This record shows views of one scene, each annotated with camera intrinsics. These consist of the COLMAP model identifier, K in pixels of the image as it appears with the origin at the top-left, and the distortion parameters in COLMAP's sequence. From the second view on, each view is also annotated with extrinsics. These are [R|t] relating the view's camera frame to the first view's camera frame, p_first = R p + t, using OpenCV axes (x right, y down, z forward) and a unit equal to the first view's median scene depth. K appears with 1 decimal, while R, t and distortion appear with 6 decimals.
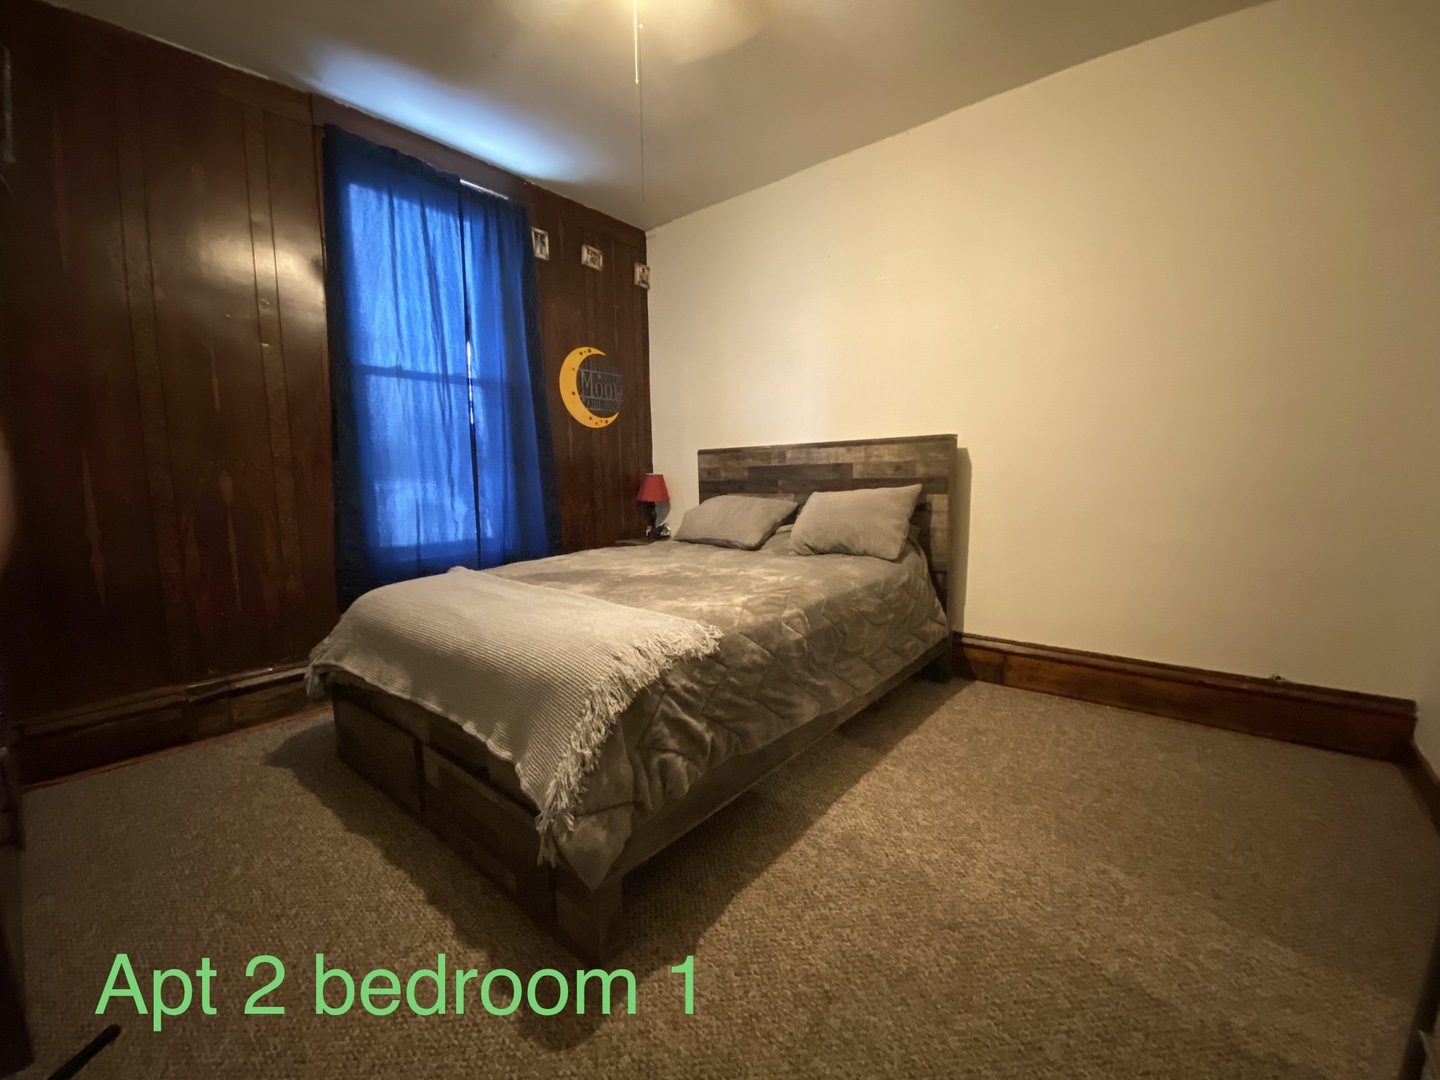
lens RADIAL K [[572.3, 0, 715.2], [0, 572.3, 544.9], [0, 0, 1]] dist [0.023867, -0.026260]
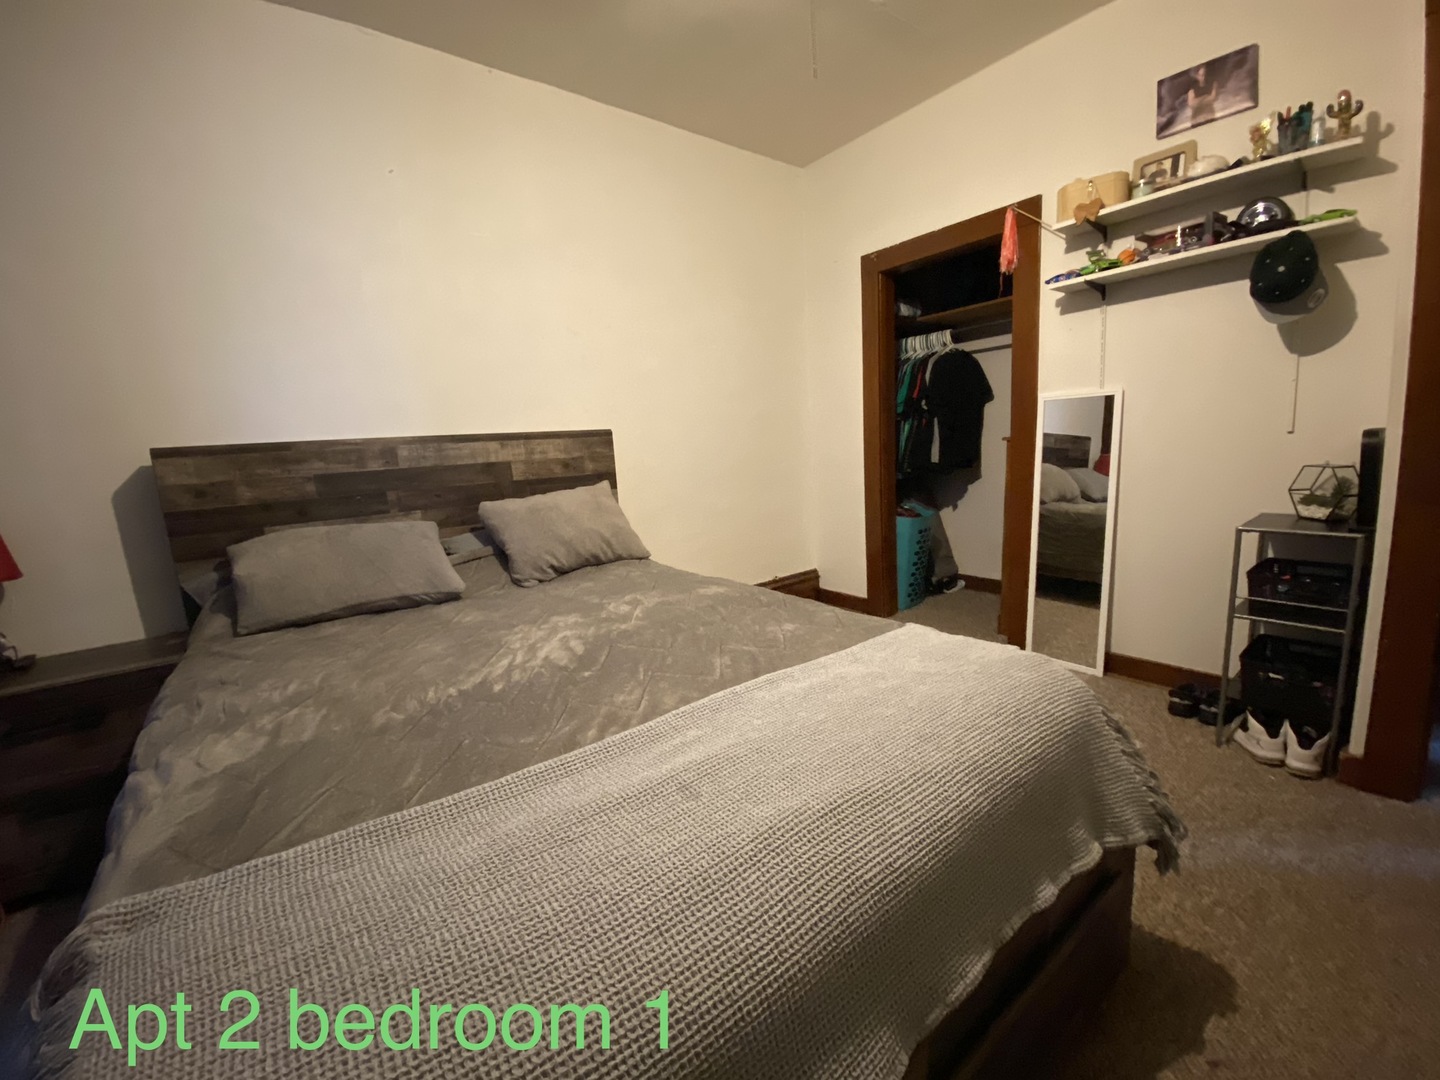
lens RADIAL K [[572.3, 0, 715.2], [0, 572.3, 544.9], [0, 0, 1]] dist [0.023867, -0.026260]
pose [[0.161658, -0.144168, 0.976259, -0.487854], [0.192872, 0.974809, 0.112016, -0.063352], [-0.967816, 0.170184, 0.185392, 0.583048]]
